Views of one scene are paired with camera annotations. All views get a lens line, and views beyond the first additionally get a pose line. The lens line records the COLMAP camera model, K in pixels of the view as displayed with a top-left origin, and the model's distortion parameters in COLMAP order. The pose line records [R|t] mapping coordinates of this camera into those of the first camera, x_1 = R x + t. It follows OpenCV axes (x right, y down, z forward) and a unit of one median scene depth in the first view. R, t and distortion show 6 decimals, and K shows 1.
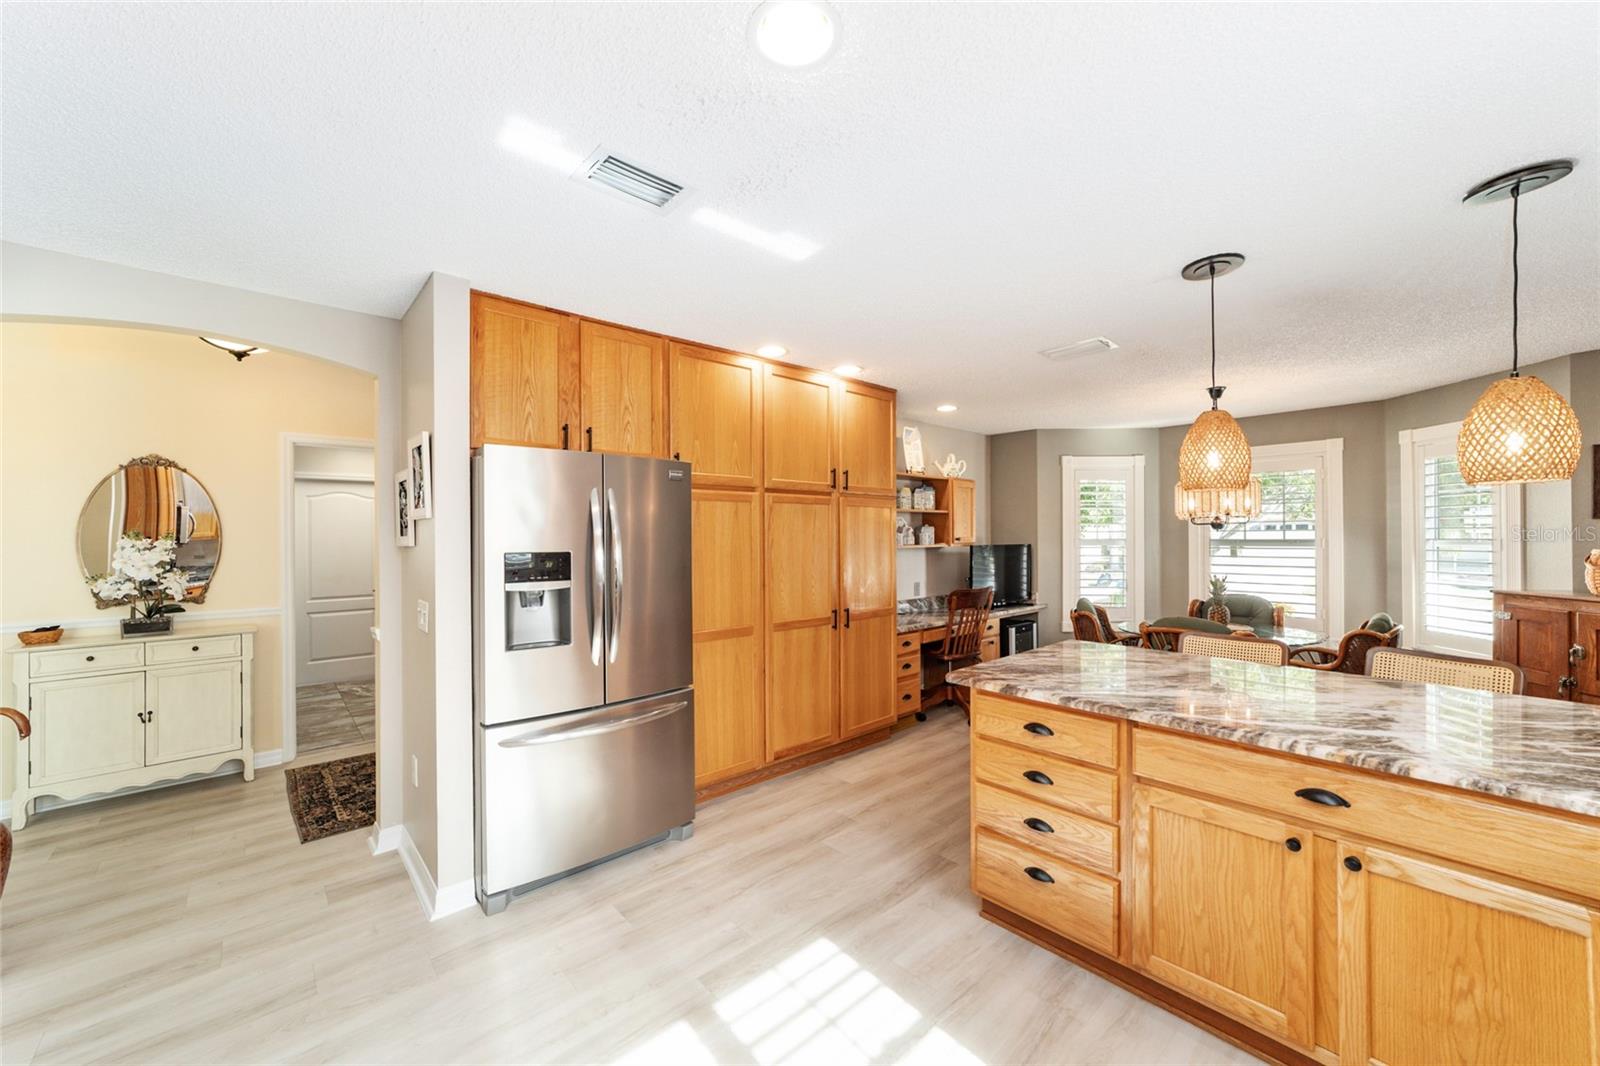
lens RADIAL K [[611.8, 0, 793.7], [0, 611.8, 535.9], [0, 0, 1]] dist [-0.018420, 0.009358]
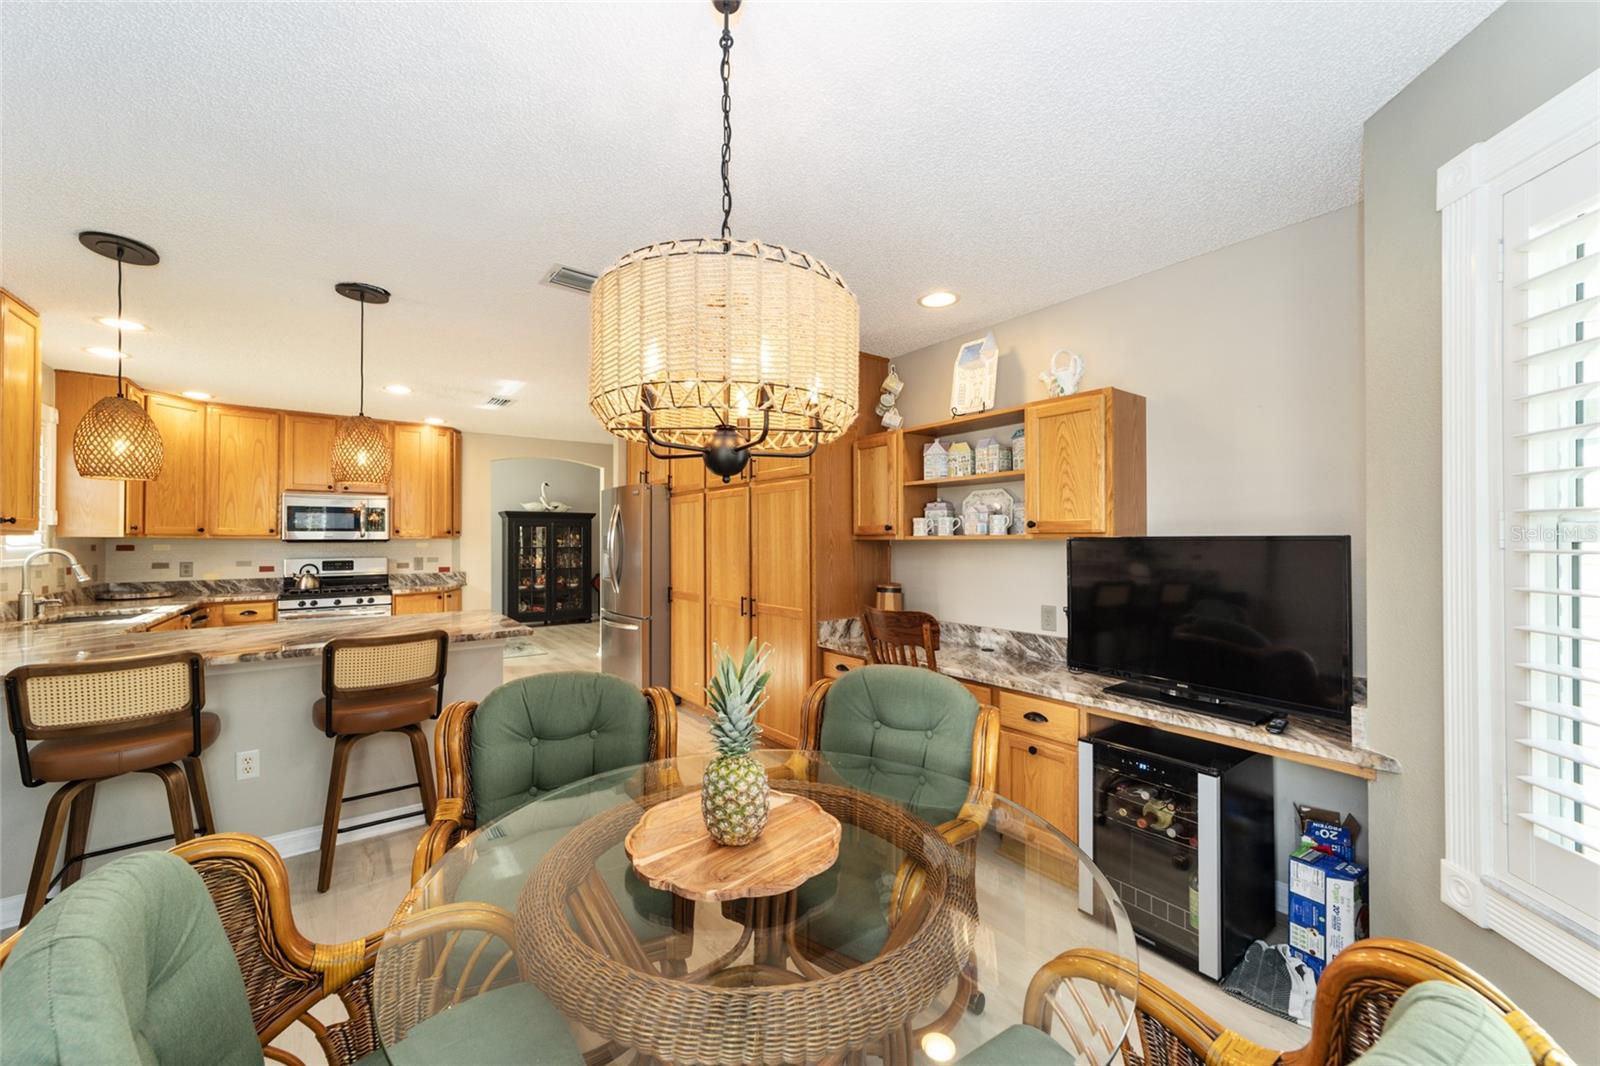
lens RADIAL K [[611.8, 0, 793.7], [0, 611.8, 535.9], [0, 0, 1]] dist [-0.018420, 0.009358]
pose [[-0.096864, 0.000335, -0.995298, 1.246850], [0.005265, 0.999986, -0.000175, 0.022284], [0.995284, -0.005258, -0.096865, 1.362187]]
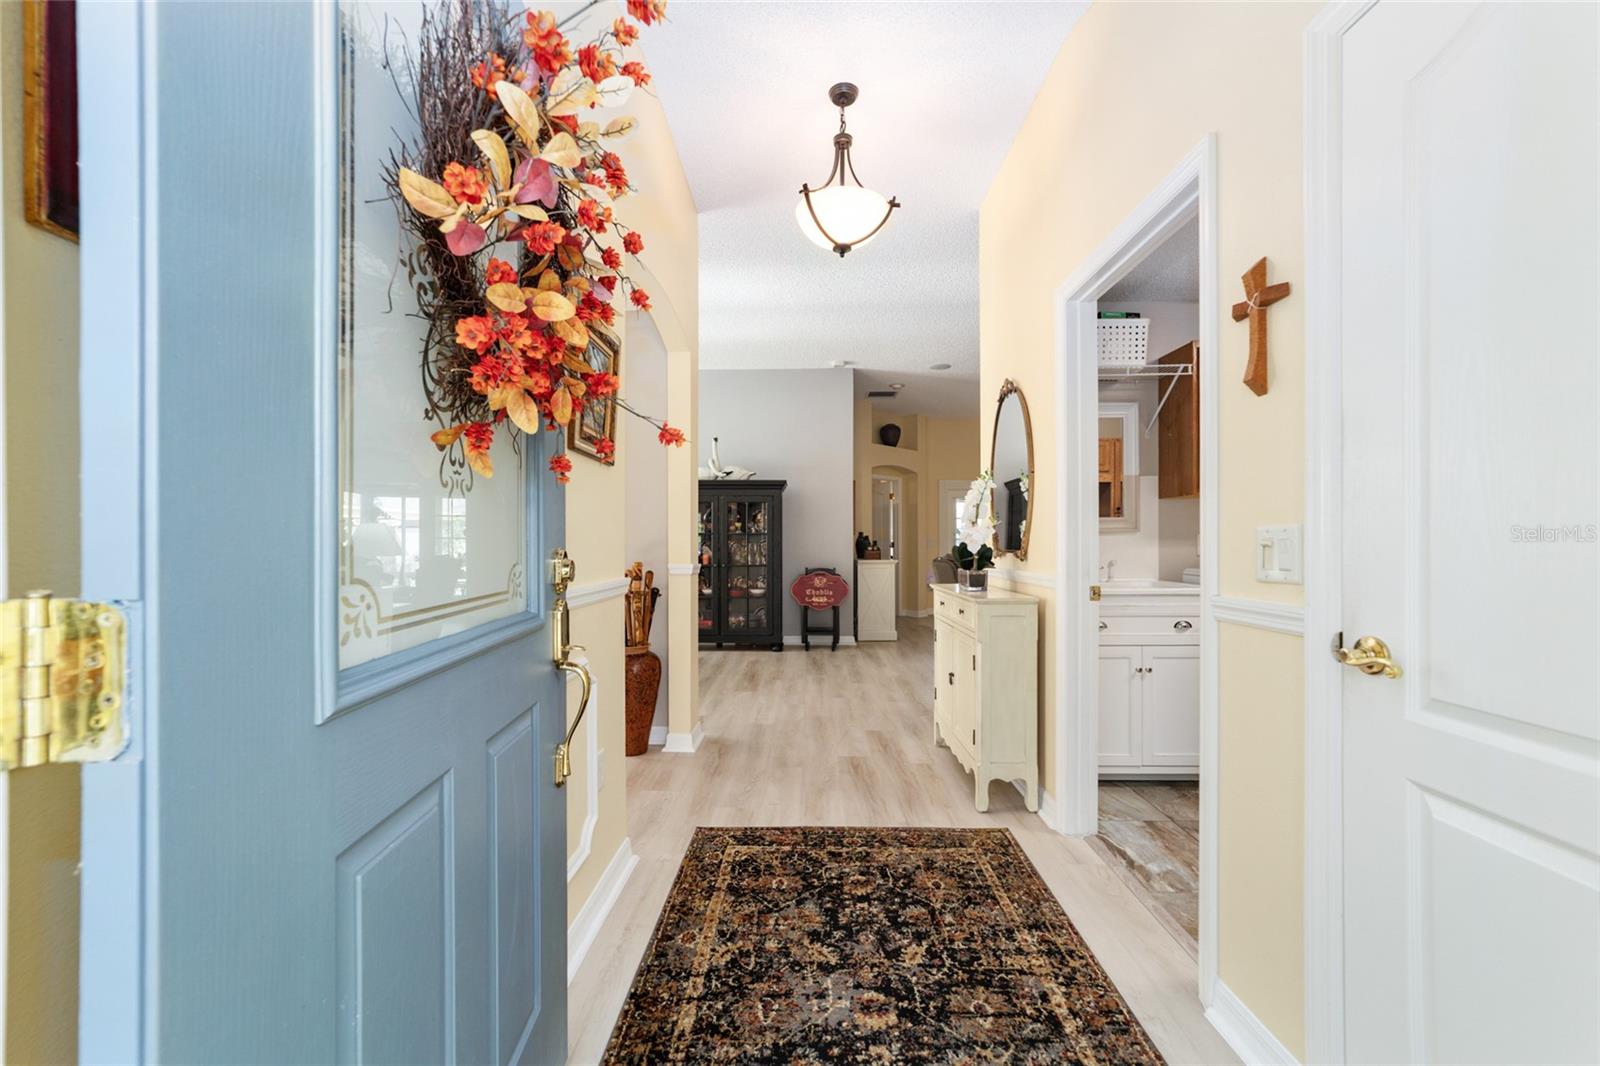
lens RADIAL K [[611.8, 0, 793.7], [0, 611.8, 535.9], [0, 0, 1]] dist [-0.018420, 0.009358]
pose [[-0.688025, 0.000305, -0.725687, -0.245651], [0.006383, 0.999964, -0.005632, 0.090558], [0.725659, -0.008507, -0.688002, 1.435014]]
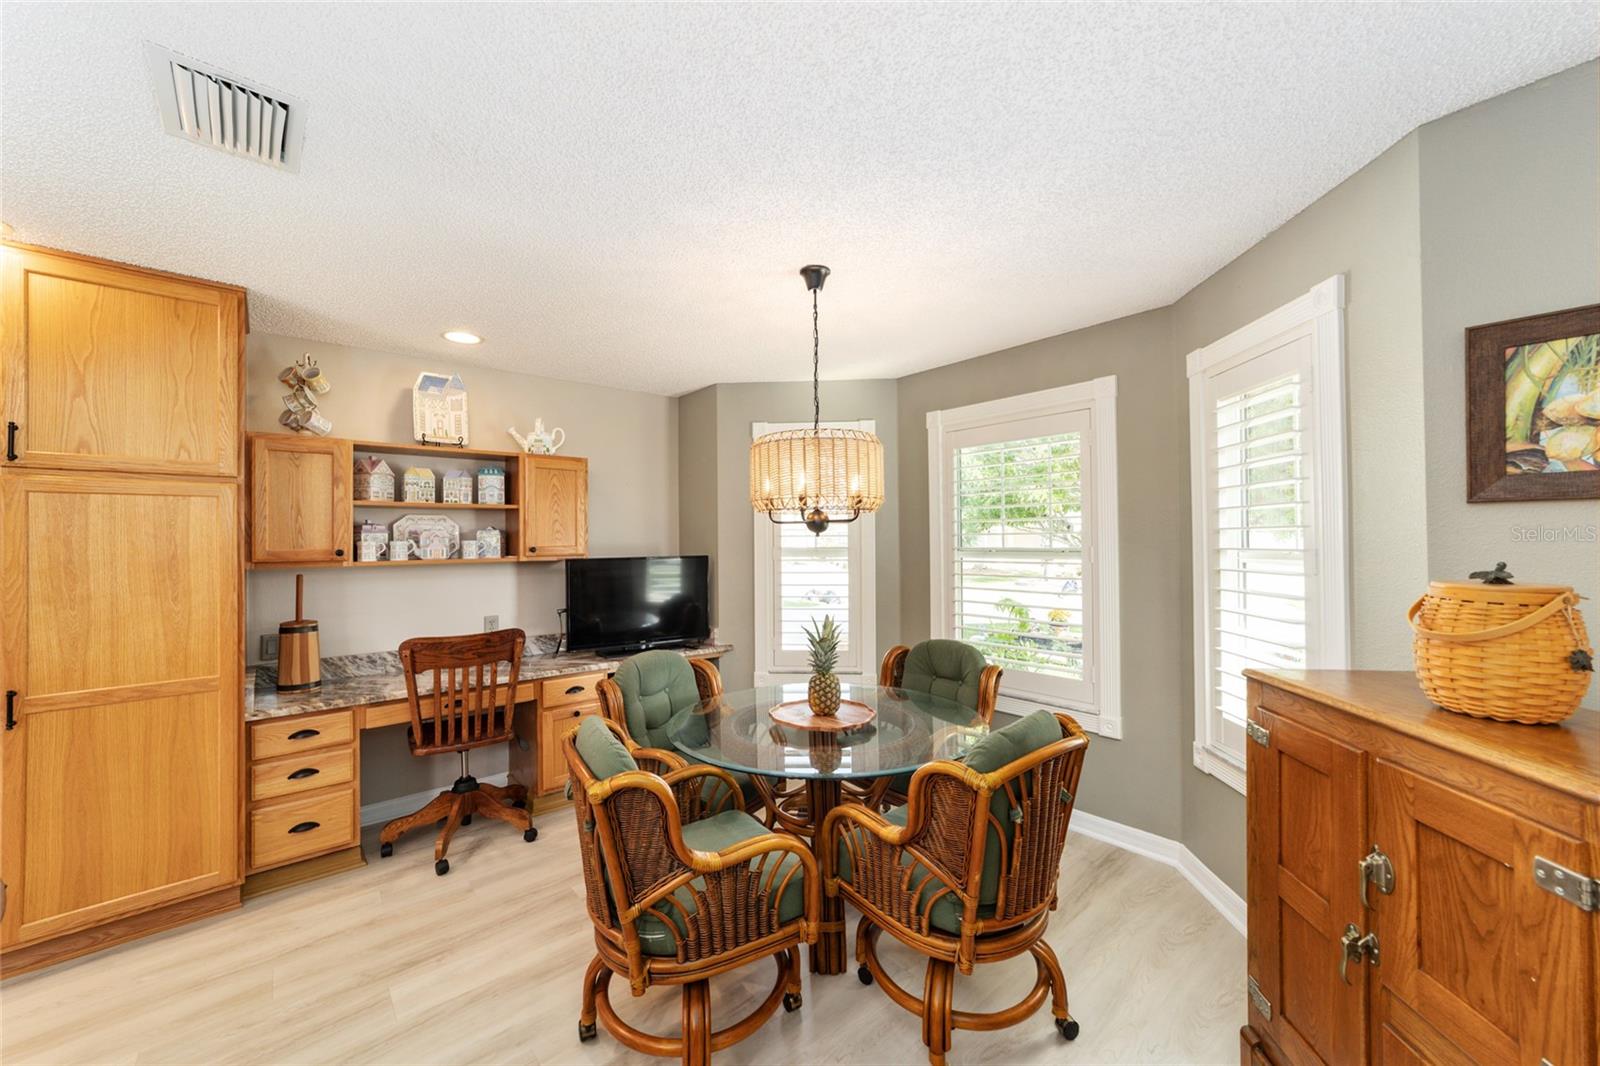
lens RADIAL K [[611.8, 0, 793.7], [0, 611.8, 535.9], [0, 0, 1]] dist [-0.018420, 0.009358]
pose [[0.999717, -0.005471, -0.023149, 0.886322], [0.005323, 0.999965, -0.006462, -0.005026], [0.023184, 0.006337, 0.999711, 0.589960]]
